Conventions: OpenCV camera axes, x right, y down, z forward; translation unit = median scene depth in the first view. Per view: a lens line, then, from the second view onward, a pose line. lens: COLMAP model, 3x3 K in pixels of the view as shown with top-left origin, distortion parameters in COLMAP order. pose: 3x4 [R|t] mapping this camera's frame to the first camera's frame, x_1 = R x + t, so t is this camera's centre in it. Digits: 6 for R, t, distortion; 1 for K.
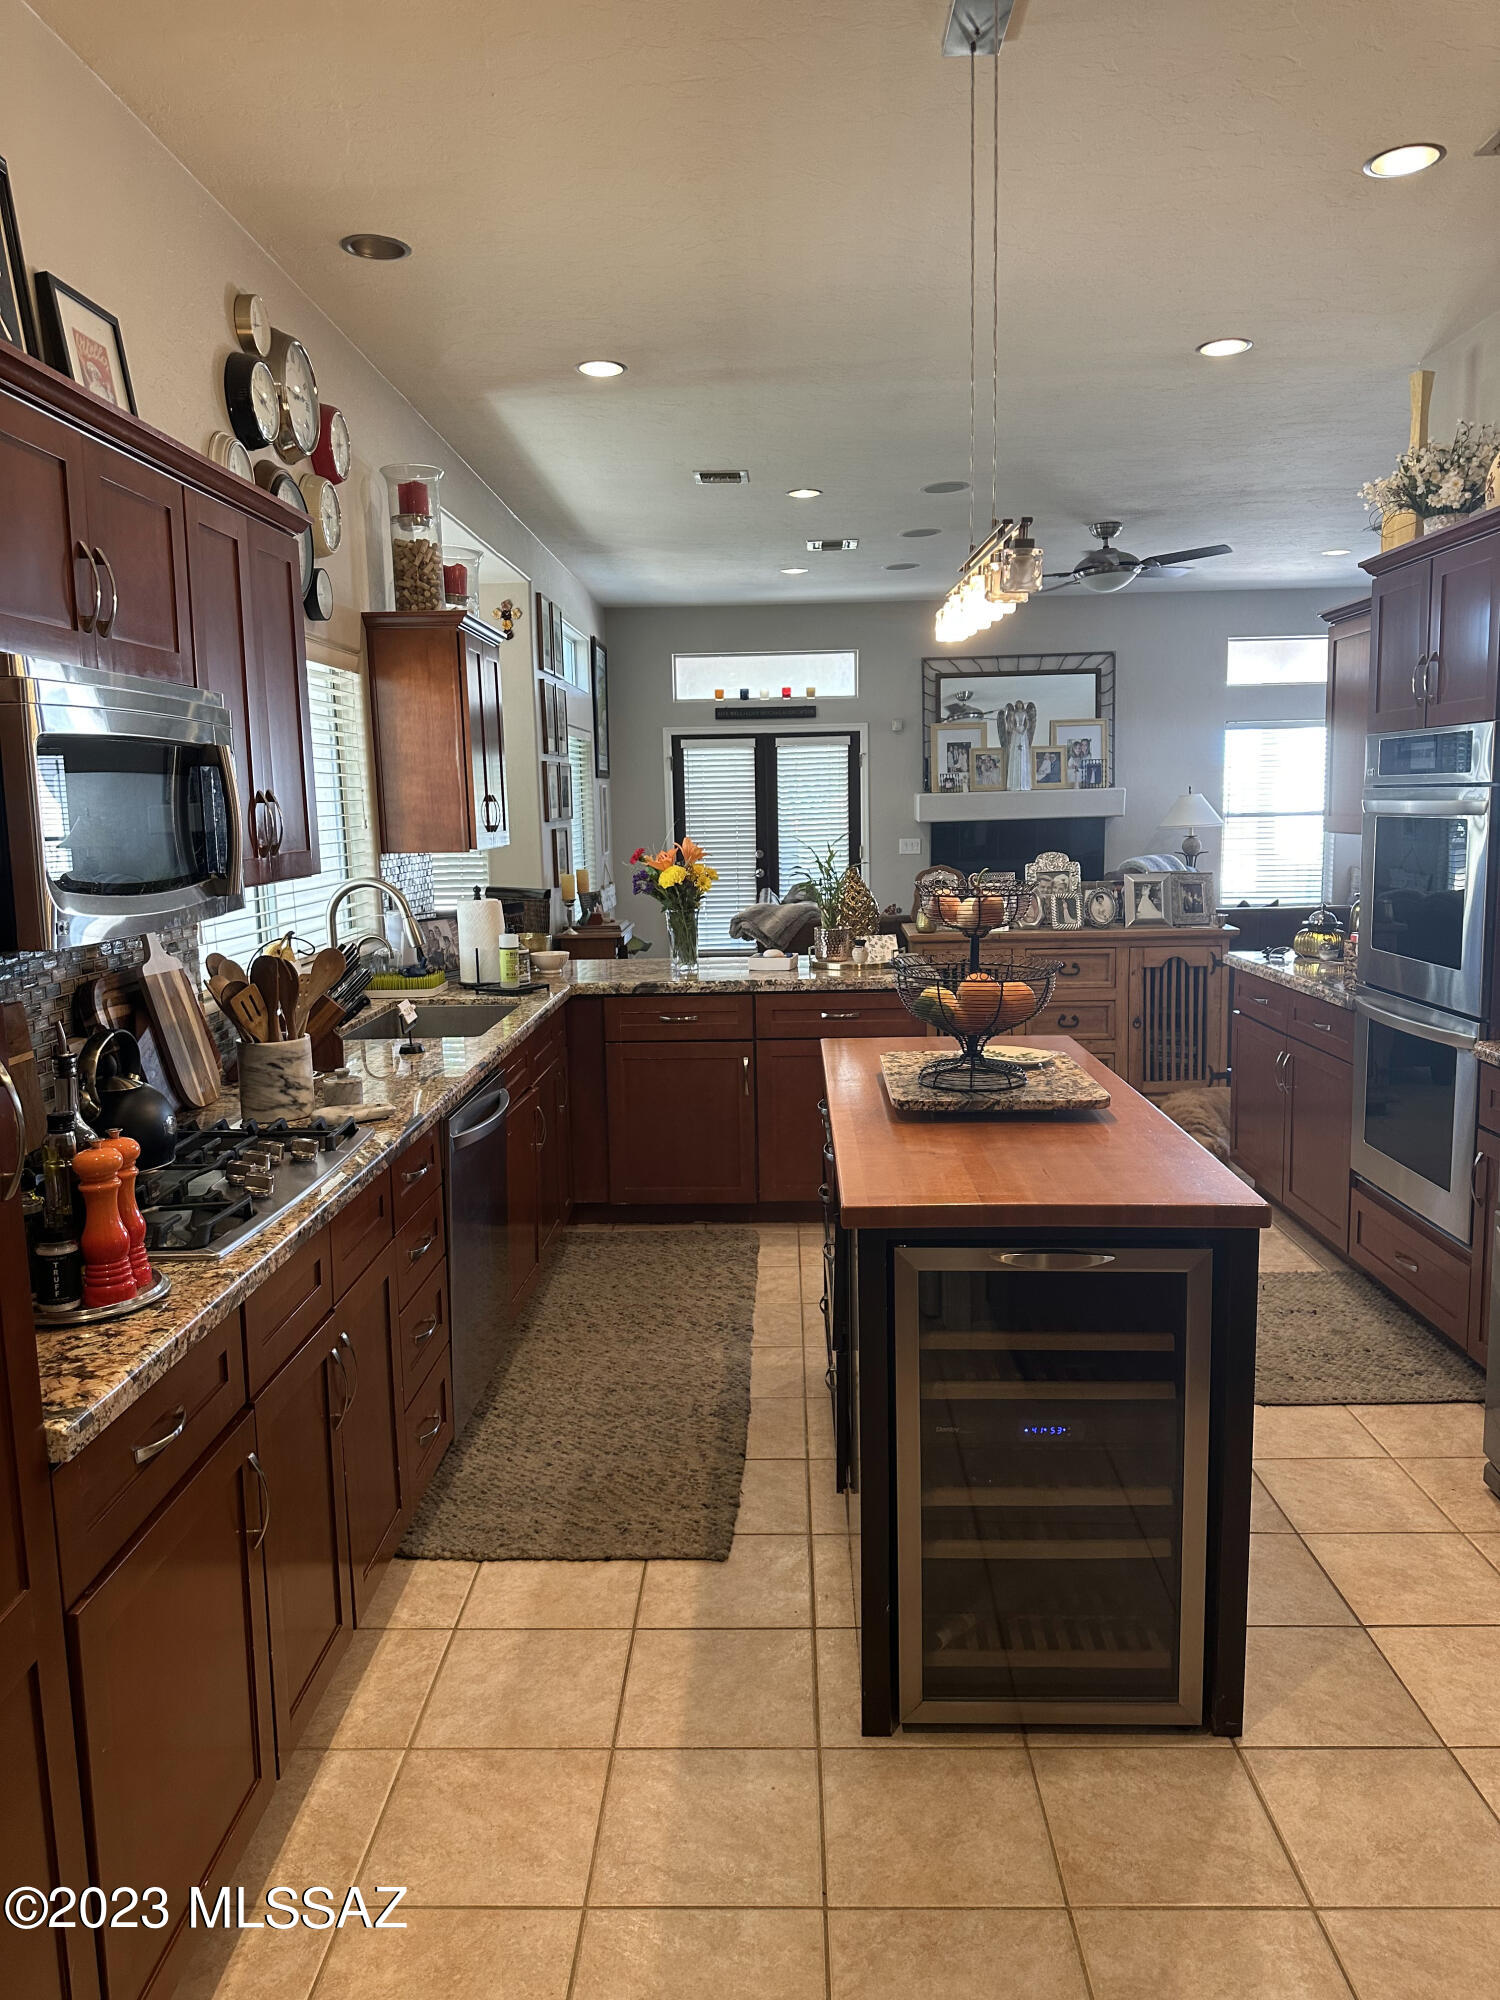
lens RADIAL K [[1410.1, 0, 750.5], [0, 1410.1, 1003.4], [0, 0, 1]] dist [0.024158, -0.025499]
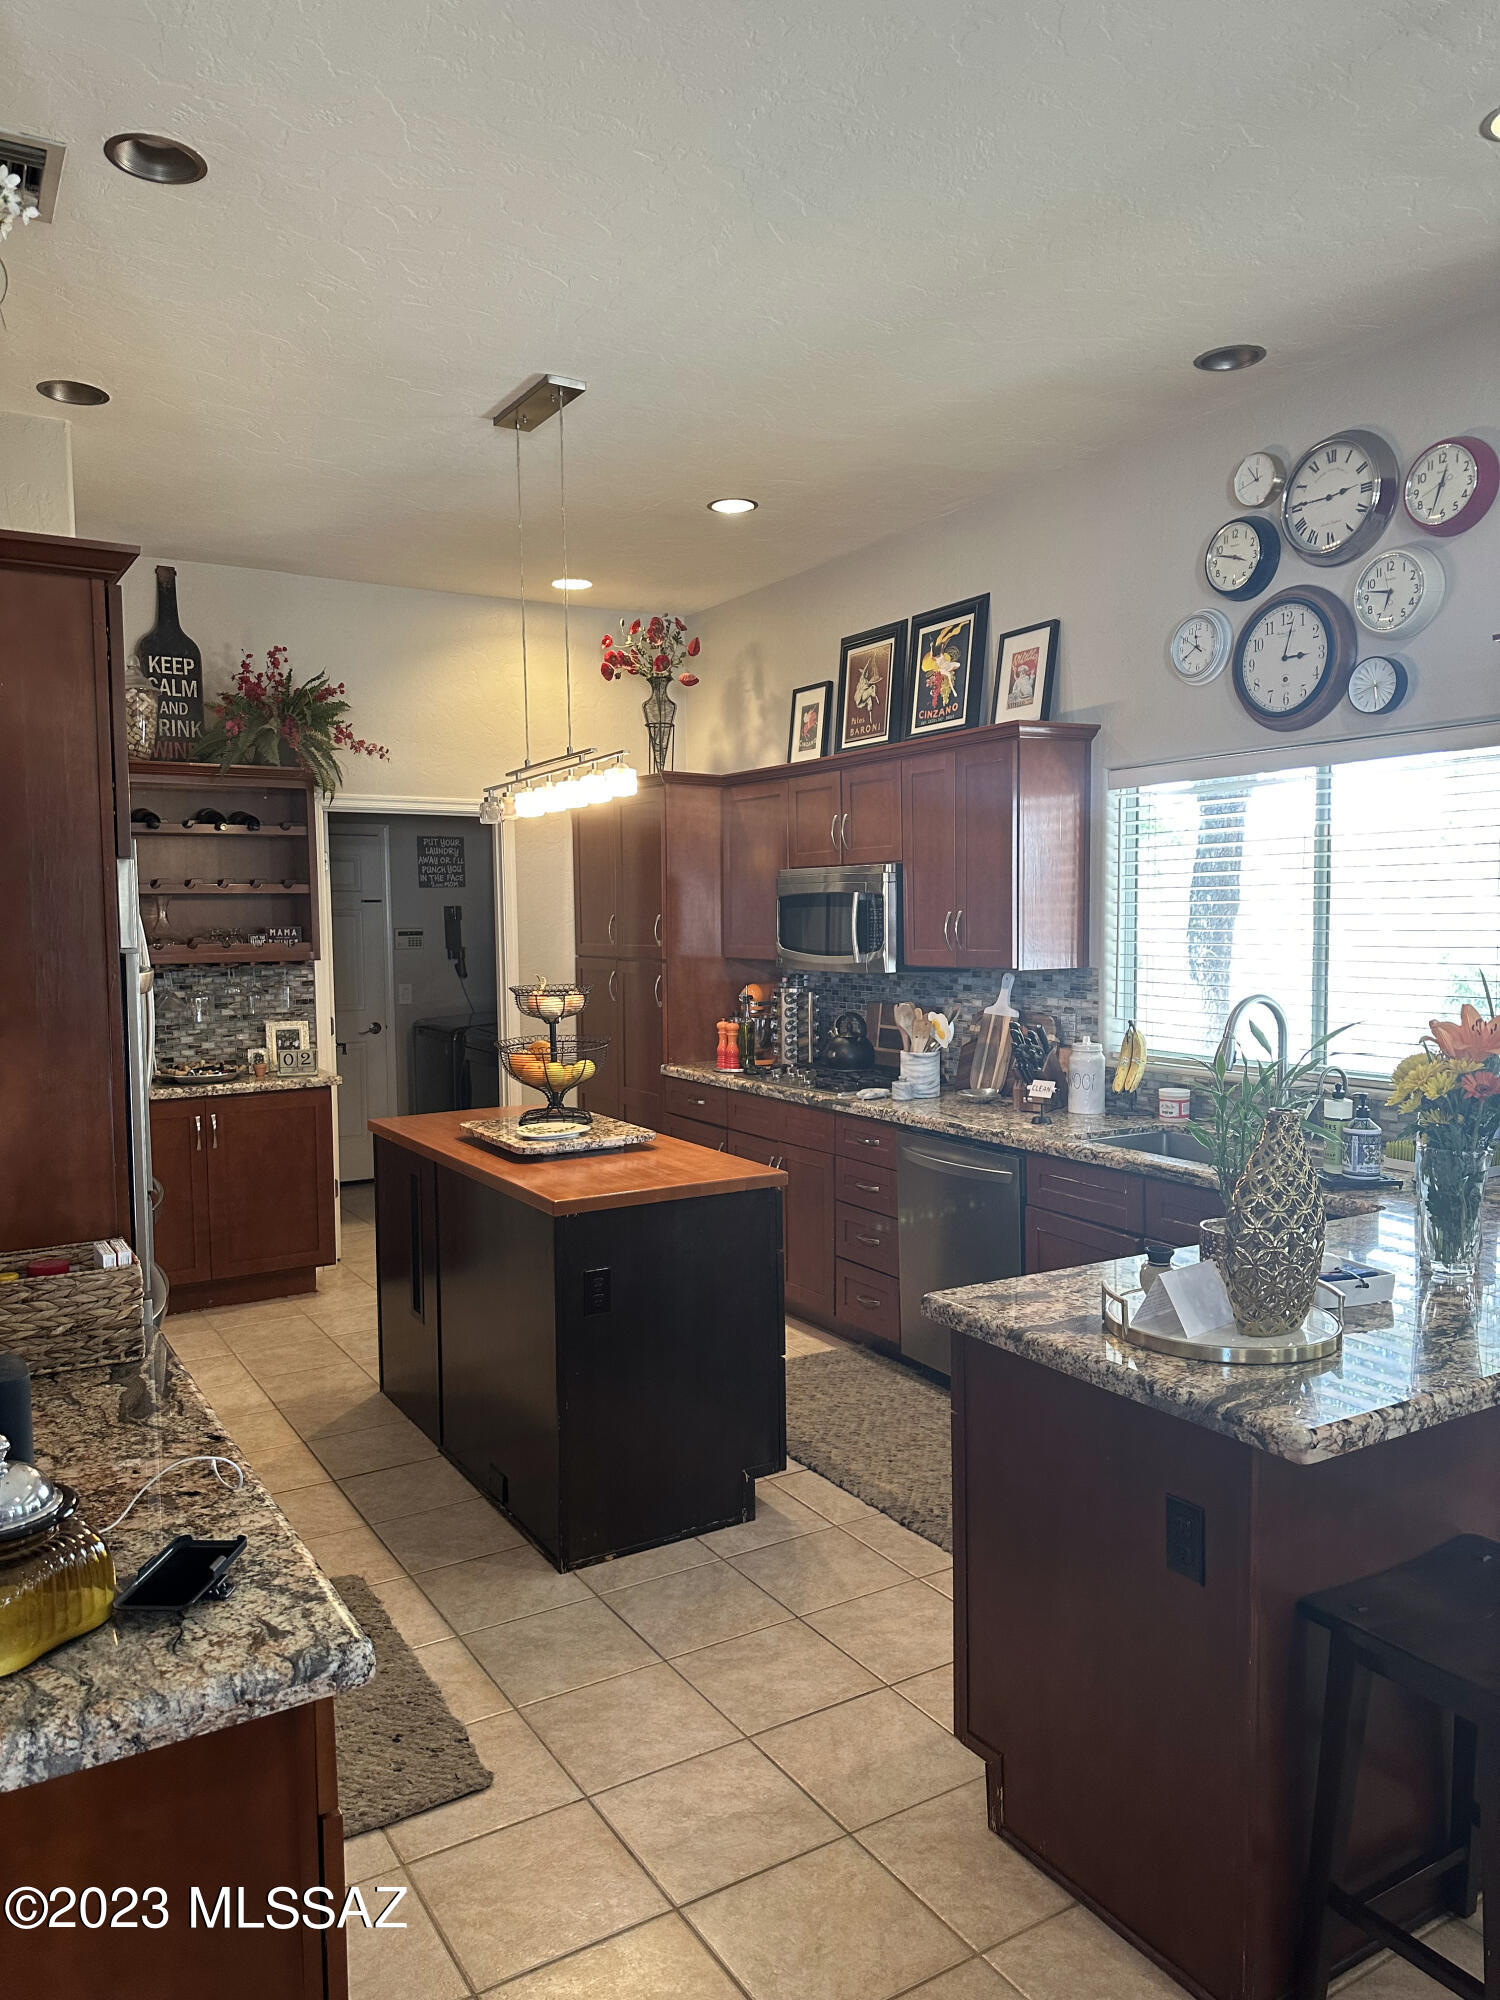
lens RADIAL K [[1410.1, 0, 758.3], [0, 1410.1, 1001.2], [0, 0, 1]] dist [0.024158, -0.025499]
pose [[-0.841937, 0.072653, -0.534663, 0.451141], [-0.041728, 0.979159, 0.198762, -0.221290], [0.537960, 0.189655, -0.821358, 1.358754]]
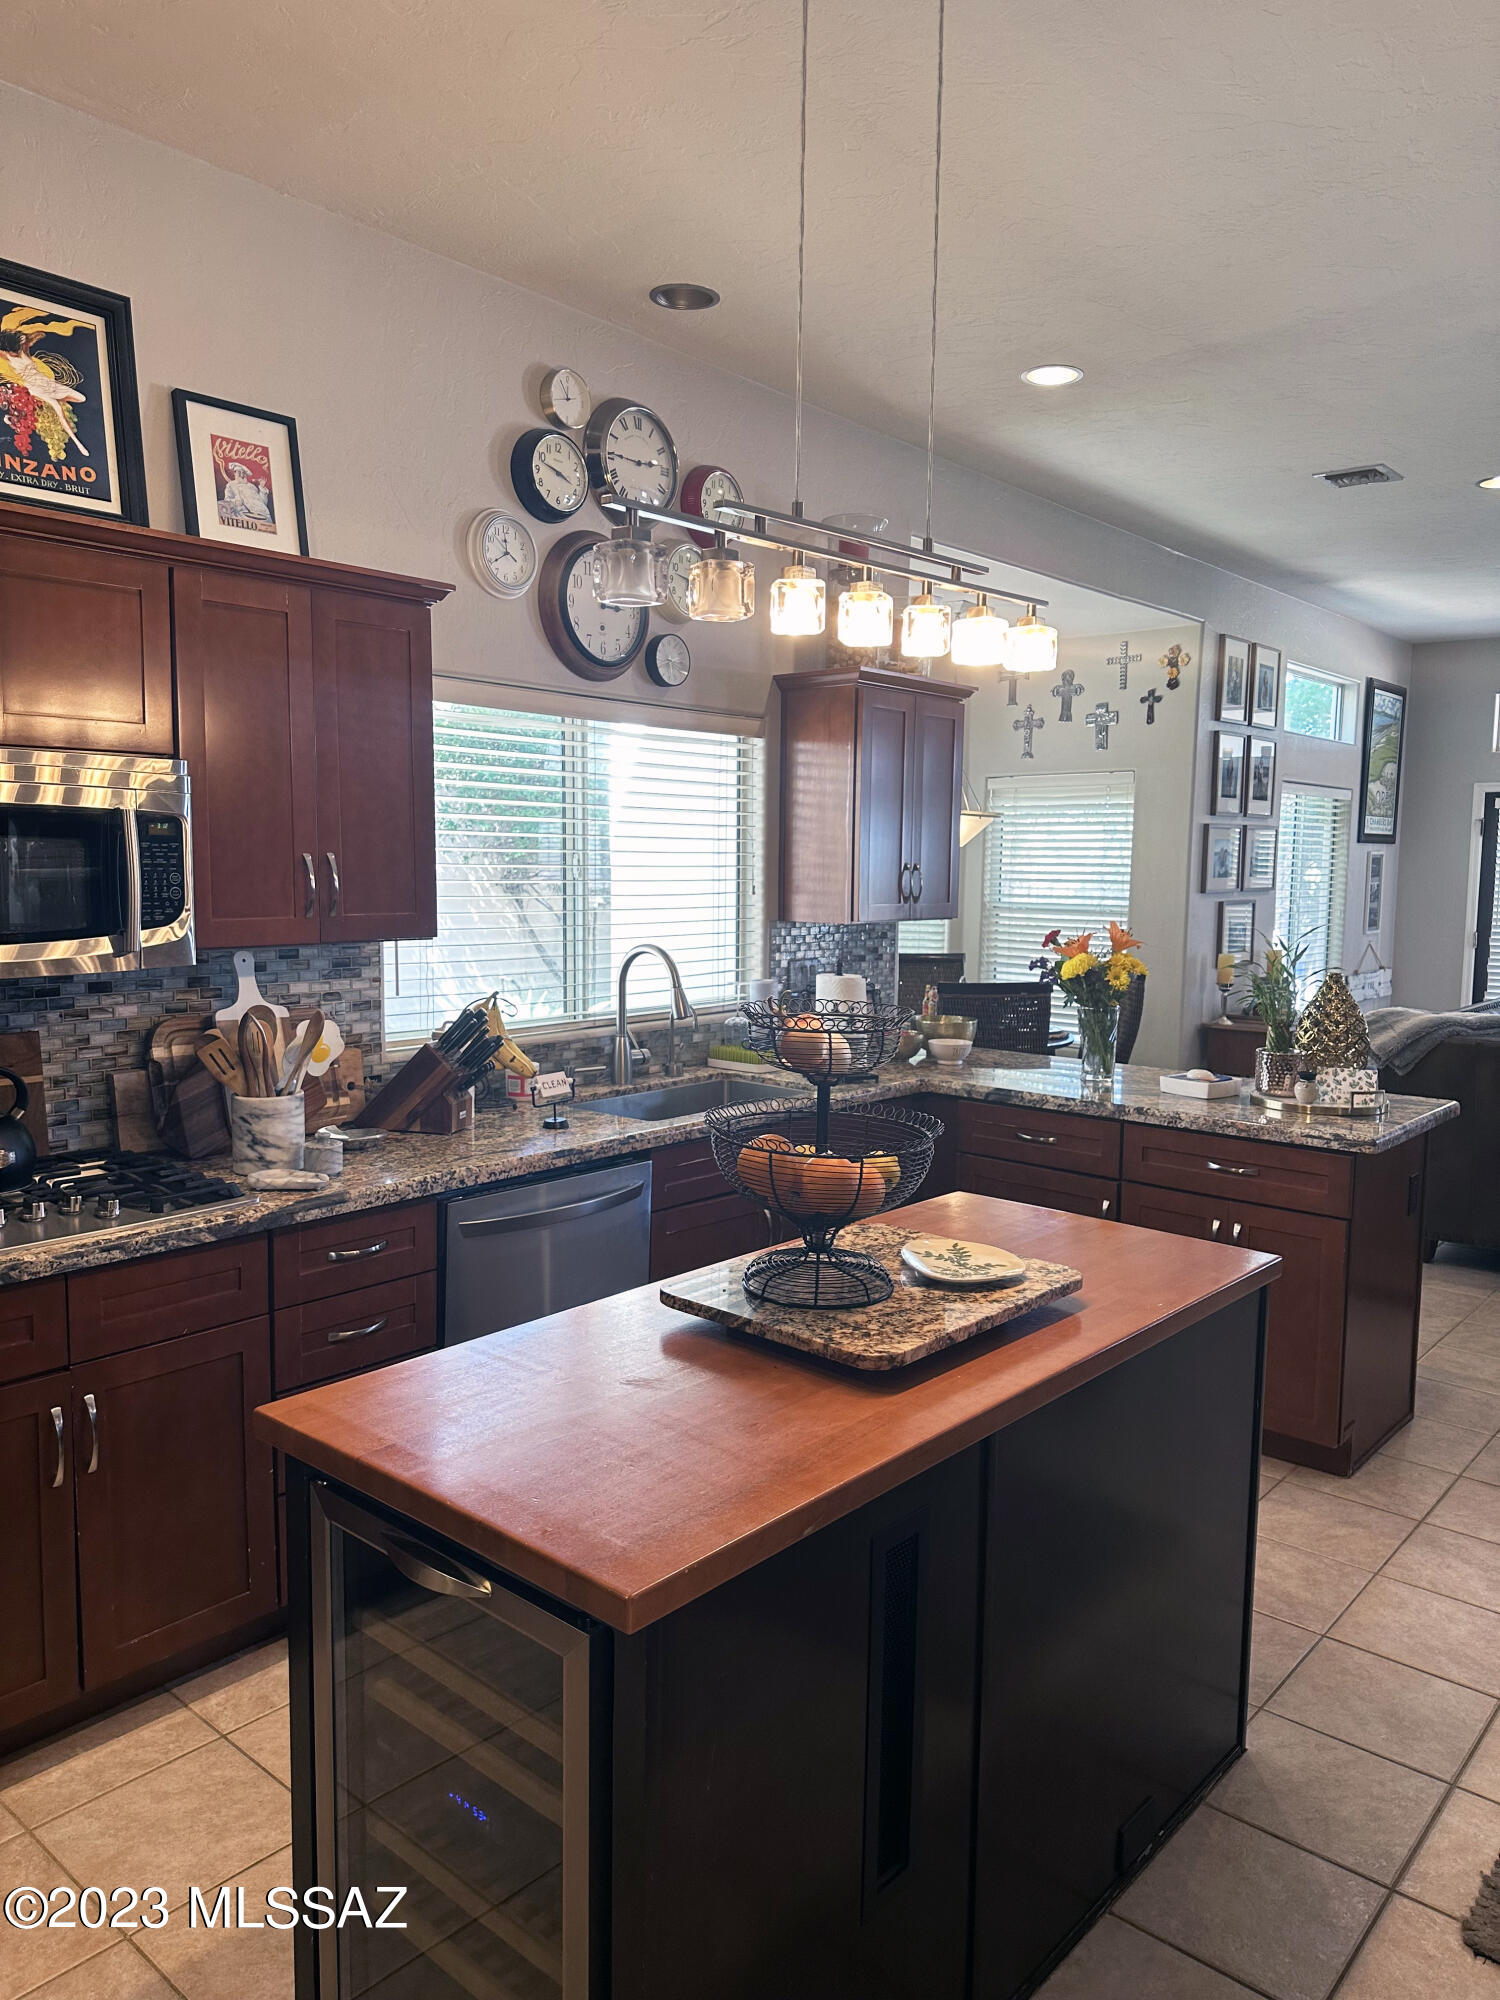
lens RADIAL K [[1410.1, 0, 752.7], [0, 1410.1, 1003.4], [0, 0, 1]] dist [0.024158, -0.025499]
pose [[0.768623, 0.099996, -0.631839, 0.341474], [-0.123077, 0.992370, 0.007333, -0.054051], [0.627751, 0.072129, 0.775065, 0.249035]]
